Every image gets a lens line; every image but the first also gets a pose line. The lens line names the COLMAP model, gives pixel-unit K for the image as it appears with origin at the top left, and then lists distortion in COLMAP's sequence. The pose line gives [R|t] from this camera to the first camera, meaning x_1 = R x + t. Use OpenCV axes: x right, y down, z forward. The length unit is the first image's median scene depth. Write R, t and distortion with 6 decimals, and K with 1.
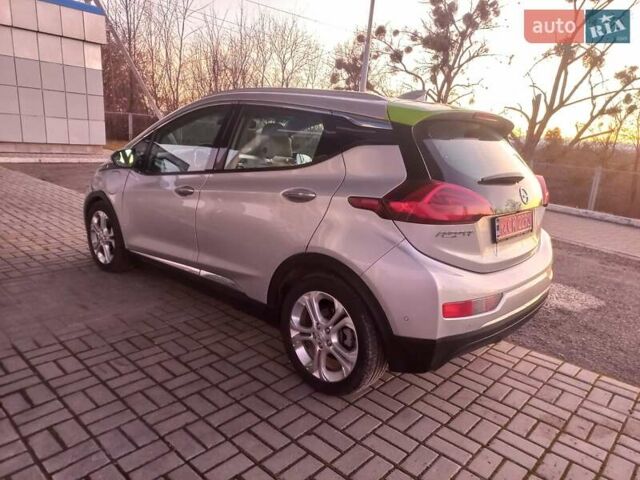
lens RADIAL K [[459.8, 0, 325.2], [0, 459.8, 246.5], [0, 0, 1]] dist [0.045475, -0.020512]
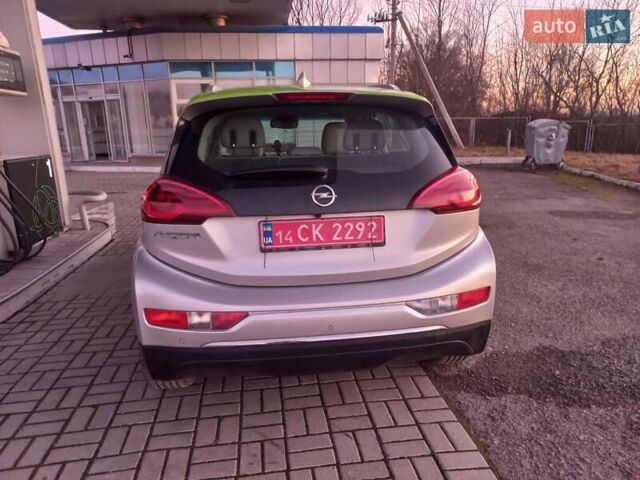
lens RADIAL K [[490.0, 0, 315.9], [0, 490.0, 234.4], [0, 0, 1]] dist [0.025390, 0.004531]
pose [[0.753690, 0.064628, -0.654045, 0.953386], [-0.094735, 0.995444, -0.010805, -0.021618], [0.650367, 0.070105, 0.756379, 0.399634]]
